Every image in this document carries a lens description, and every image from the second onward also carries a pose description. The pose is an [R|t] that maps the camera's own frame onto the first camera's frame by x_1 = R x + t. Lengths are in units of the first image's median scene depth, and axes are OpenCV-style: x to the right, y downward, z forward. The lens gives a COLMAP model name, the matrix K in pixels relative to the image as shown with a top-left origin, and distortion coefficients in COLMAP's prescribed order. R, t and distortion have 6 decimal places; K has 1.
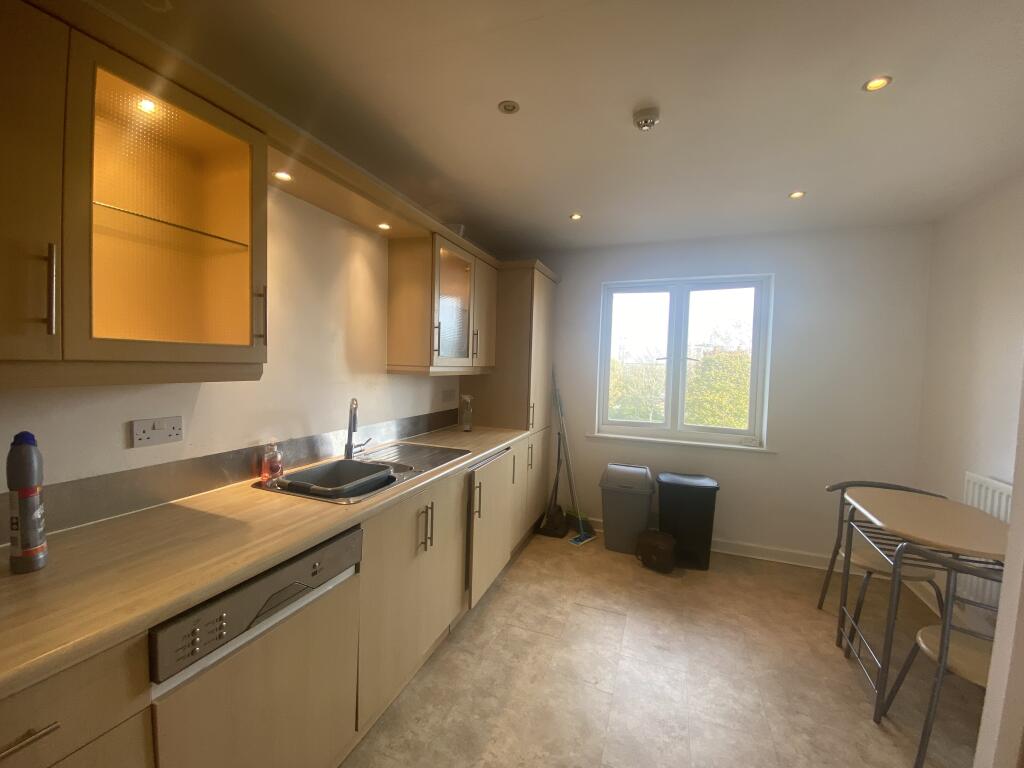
lens RADIAL K [[406.5, 0, 507.5], [0, 406.5, 379.8], [0, 0, 1]] dist [0.016218, -0.000328]
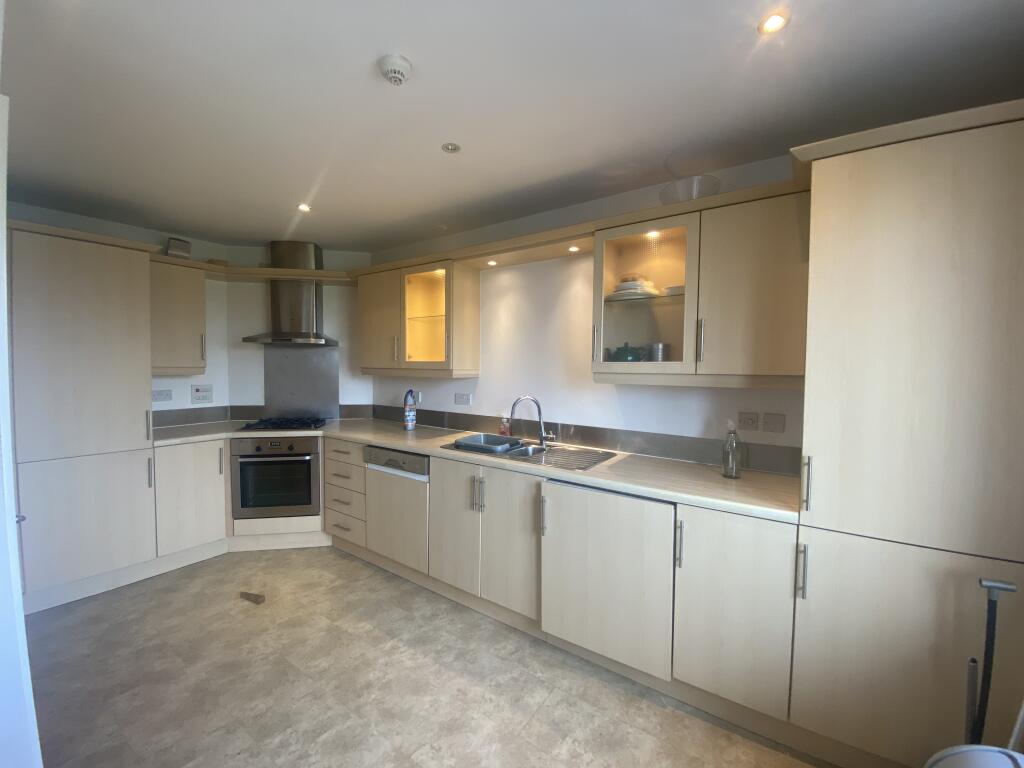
lens RADIAL K [[406.5, 0, 507.5], [0, 406.5, 379.8], [0, 0, 1]] dist [0.016218, -0.000328]
pose [[-0.203822, 0.004112, -0.978999, 0.998182], [-0.058099, 0.998178, 0.016289, -0.026375], [0.977282, 0.060199, -0.203212, 1.273151]]
